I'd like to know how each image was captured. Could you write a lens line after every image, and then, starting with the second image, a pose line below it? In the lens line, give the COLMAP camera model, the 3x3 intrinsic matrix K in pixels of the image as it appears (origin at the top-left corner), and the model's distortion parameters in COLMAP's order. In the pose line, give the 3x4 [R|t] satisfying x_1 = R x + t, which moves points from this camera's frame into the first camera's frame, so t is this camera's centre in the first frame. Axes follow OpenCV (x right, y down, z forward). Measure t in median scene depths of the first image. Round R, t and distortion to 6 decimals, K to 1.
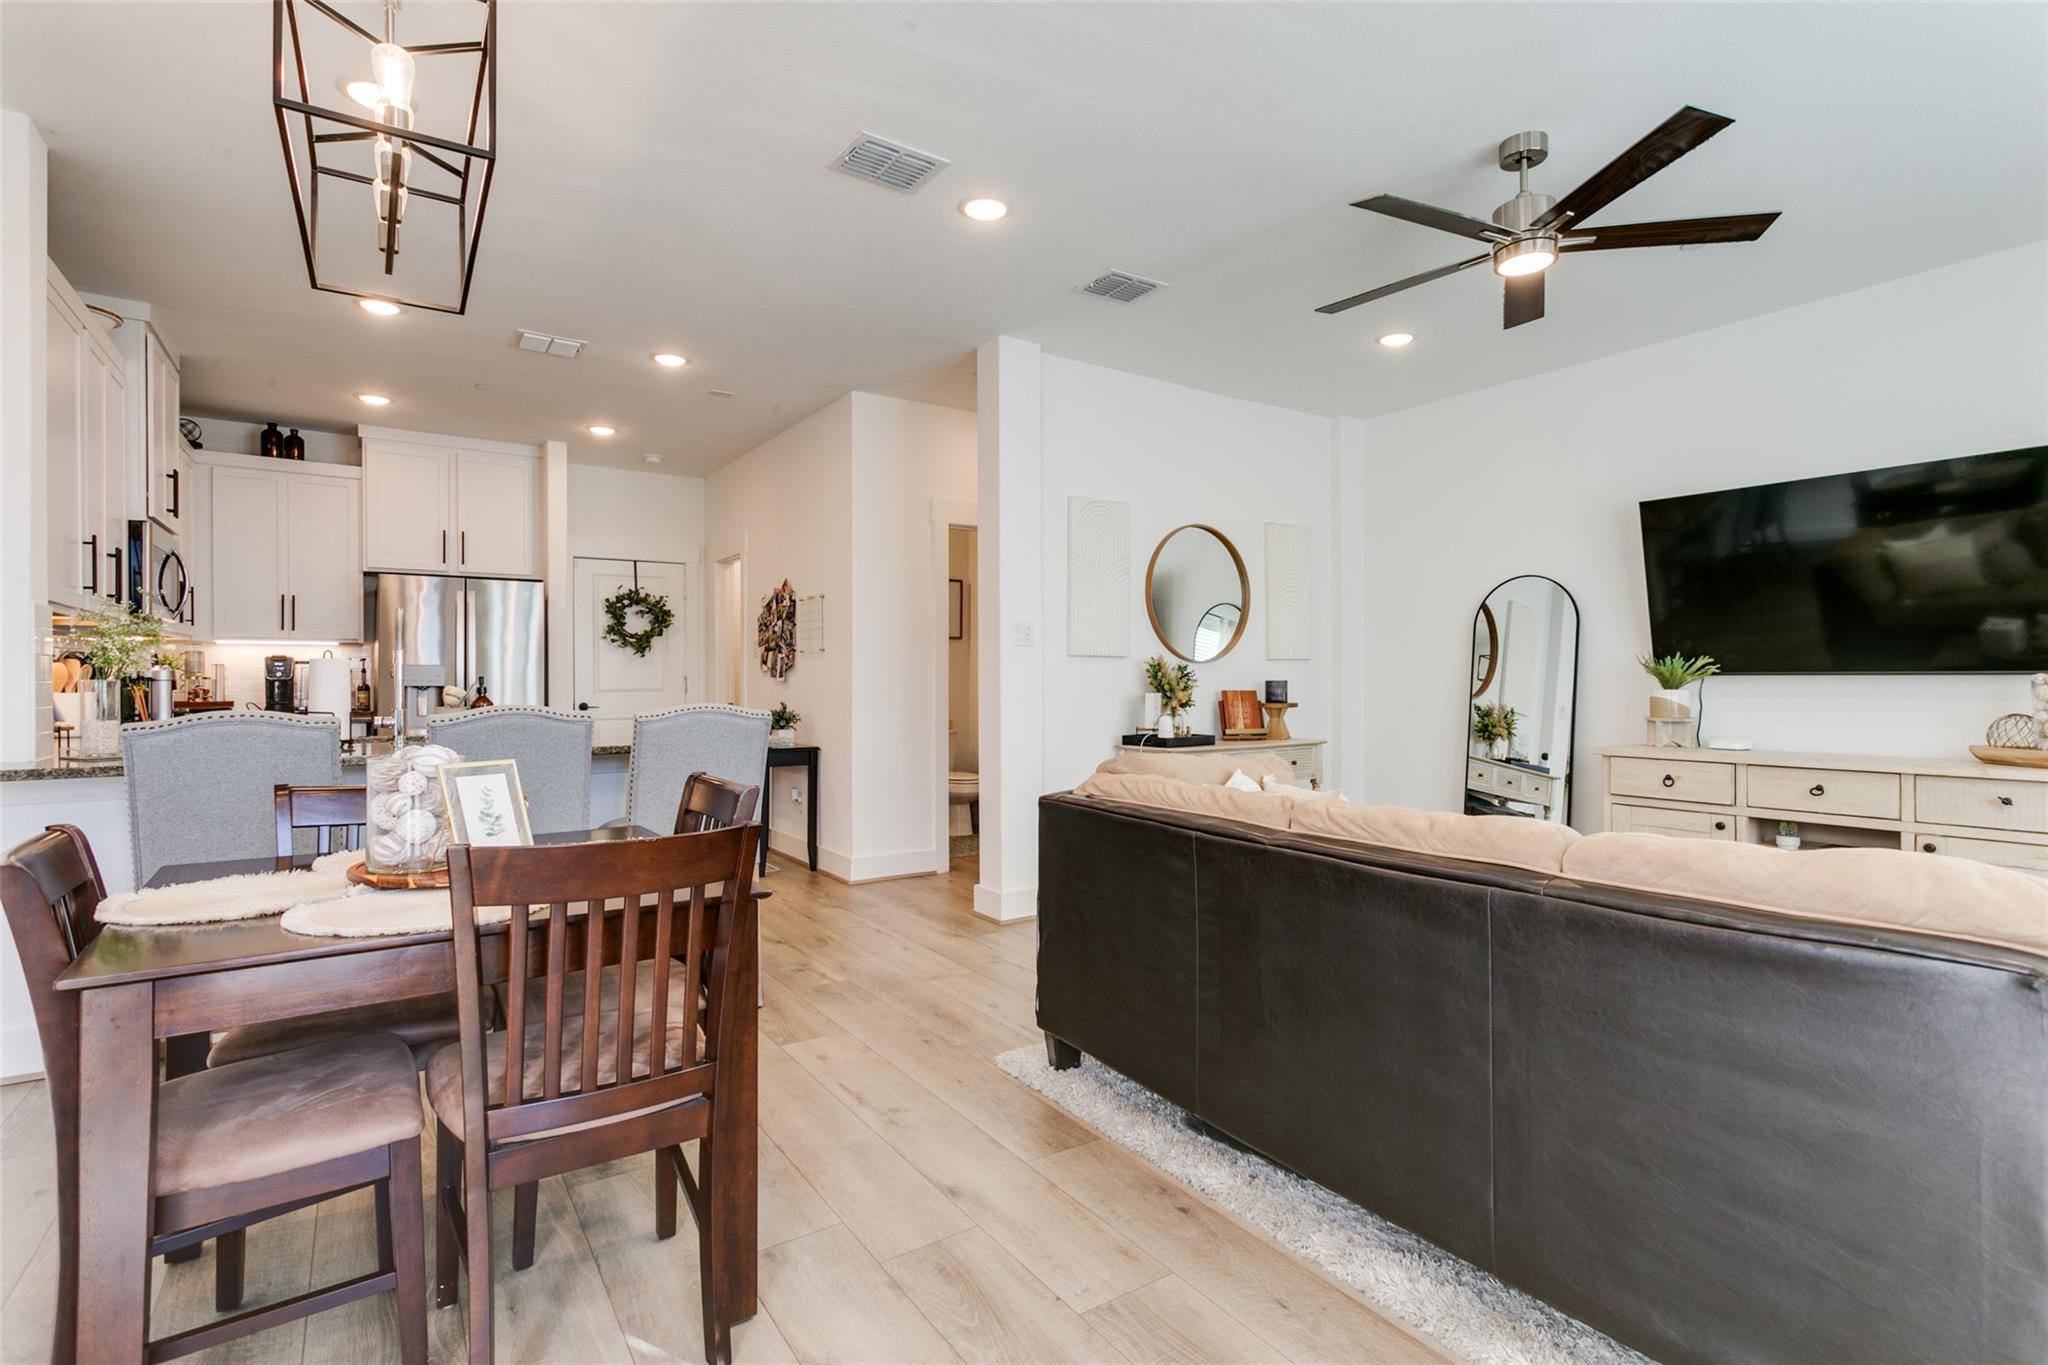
lens RADIAL K [[967.4, 0, 1020.8], [0, 967.4, 677.6], [0, 0, 1]] dist [0.012026, 0.000242]
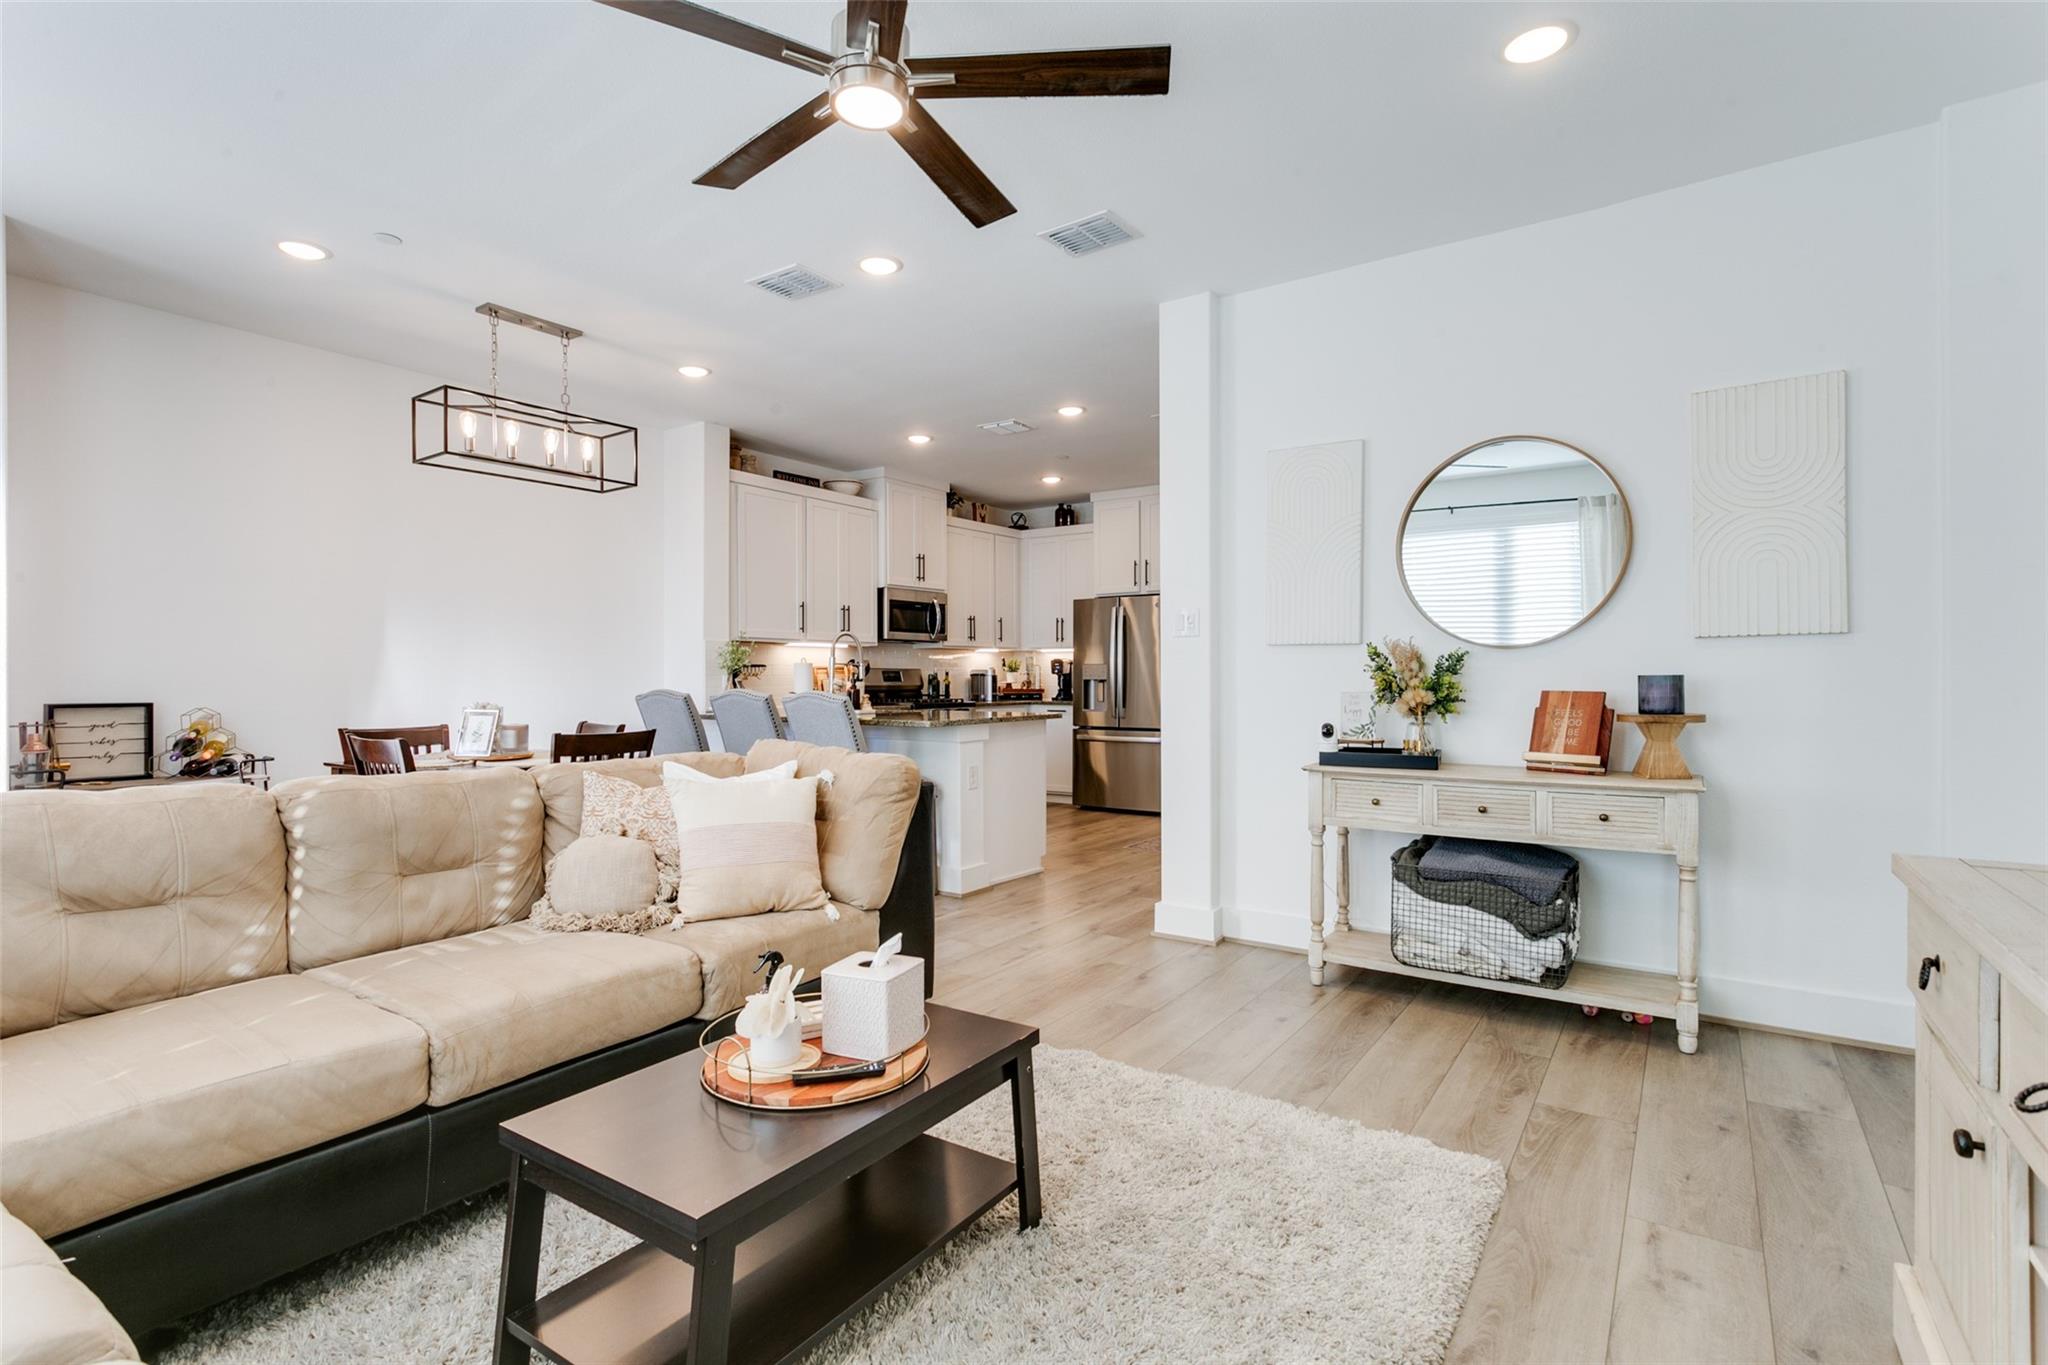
lens RADIAL K [[996.1, 0, 969.1], [0, 996.1, 674.5], [0, 0, 1]] dist [0.001326, -0.000005]
pose [[0.343240, -0.005521, -0.939231, 0.688882], [-0.005505, 0.999954, -0.007890, 0.009839], [0.939232, 0.007878, 0.343194, 0.427666]]
